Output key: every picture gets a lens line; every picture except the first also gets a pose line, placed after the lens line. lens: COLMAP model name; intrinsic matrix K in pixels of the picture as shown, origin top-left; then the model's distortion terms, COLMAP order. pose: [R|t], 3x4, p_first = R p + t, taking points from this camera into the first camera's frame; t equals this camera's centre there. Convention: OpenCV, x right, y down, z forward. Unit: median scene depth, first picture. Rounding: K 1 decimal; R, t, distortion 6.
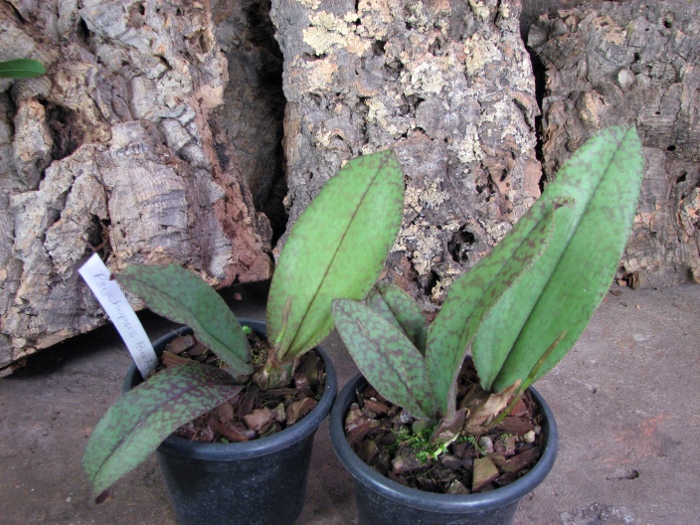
lens RADIAL K [[755.6, 0, 332.8], [0, 755.6, 282.0], [0, 0, 1]] dist [-0.206796, 0.258808]
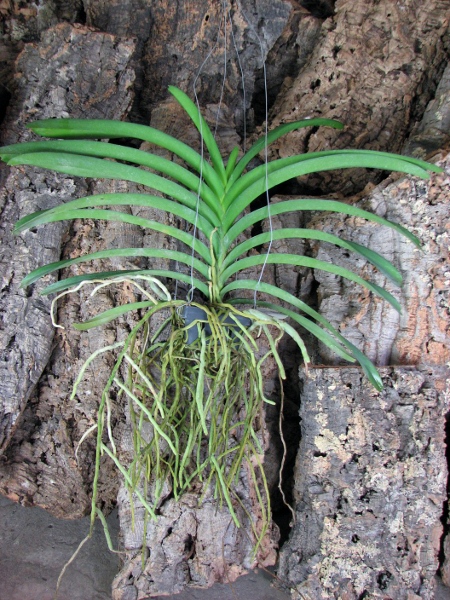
lens RADIAL K [[649.5, 0, 191.1], [0, 649.5, 276.8], [0, 0, 1]] dist [-0.226465, 0.269638]
pose [[0.967128, 0.136533, -0.214528, -0.053736], [-0.152982, 0.986284, -0.061966, -0.594213], [0.203126, 0.092748, 0.974750, -0.597698]]
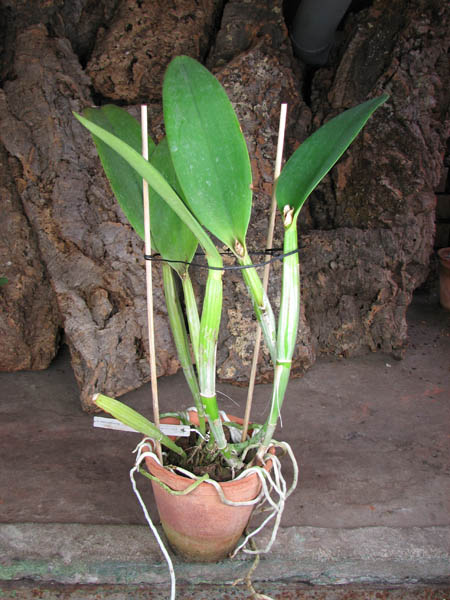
lens RADIAL K [[649.8, 0, 204.5], [0, 649.8, 290.6], [0, 0, 1]] dist [-0.209190, 0.271011]
pose [[0.969405, -0.044405, 0.241415, -0.548277], [0.086688, 0.982061, -0.167457, 0.114616], [-0.229648, 0.183261, 0.955865, -0.935530]]
